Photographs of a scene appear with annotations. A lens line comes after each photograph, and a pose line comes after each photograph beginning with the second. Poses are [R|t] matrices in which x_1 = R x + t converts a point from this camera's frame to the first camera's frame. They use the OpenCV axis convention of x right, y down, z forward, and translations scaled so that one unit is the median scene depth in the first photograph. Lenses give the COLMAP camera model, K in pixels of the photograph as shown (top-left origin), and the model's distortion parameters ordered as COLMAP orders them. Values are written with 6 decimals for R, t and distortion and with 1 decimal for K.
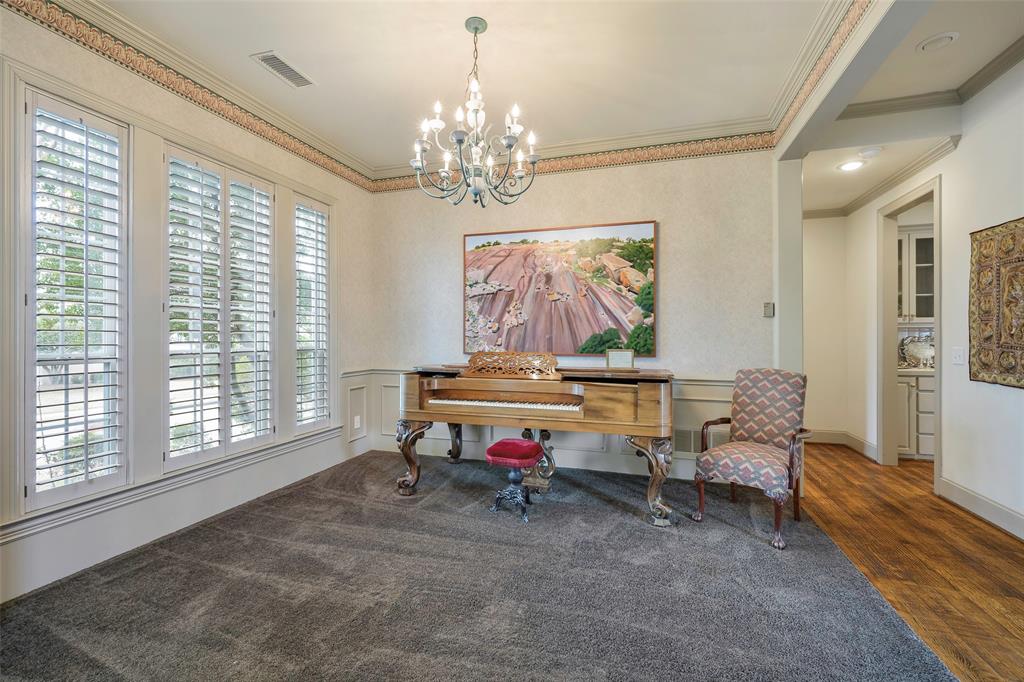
lens RADIAL K [[435.2, 0, 515.8], [0, 435.2, 333.8], [0, 0, 1]] dist [0.003134, 0.000447]
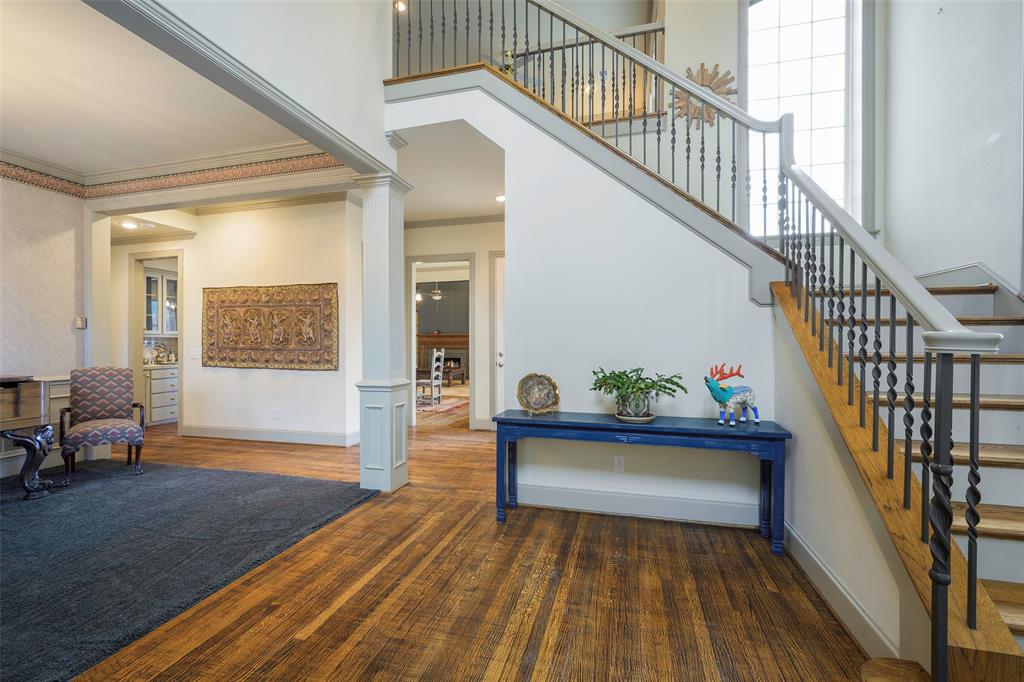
lens RADIAL K [[435.2, 0, 513.3], [0, 435.2, 344.7], [0, 0, 1]] dist [0.003134, 0.000447]
pose [[-0.036159, -0.005438, 0.999331, -0.871866], [-0.002188, 0.999983, 0.005363, -0.000344], [-0.999344, -0.001993, -0.036170, -0.262920]]
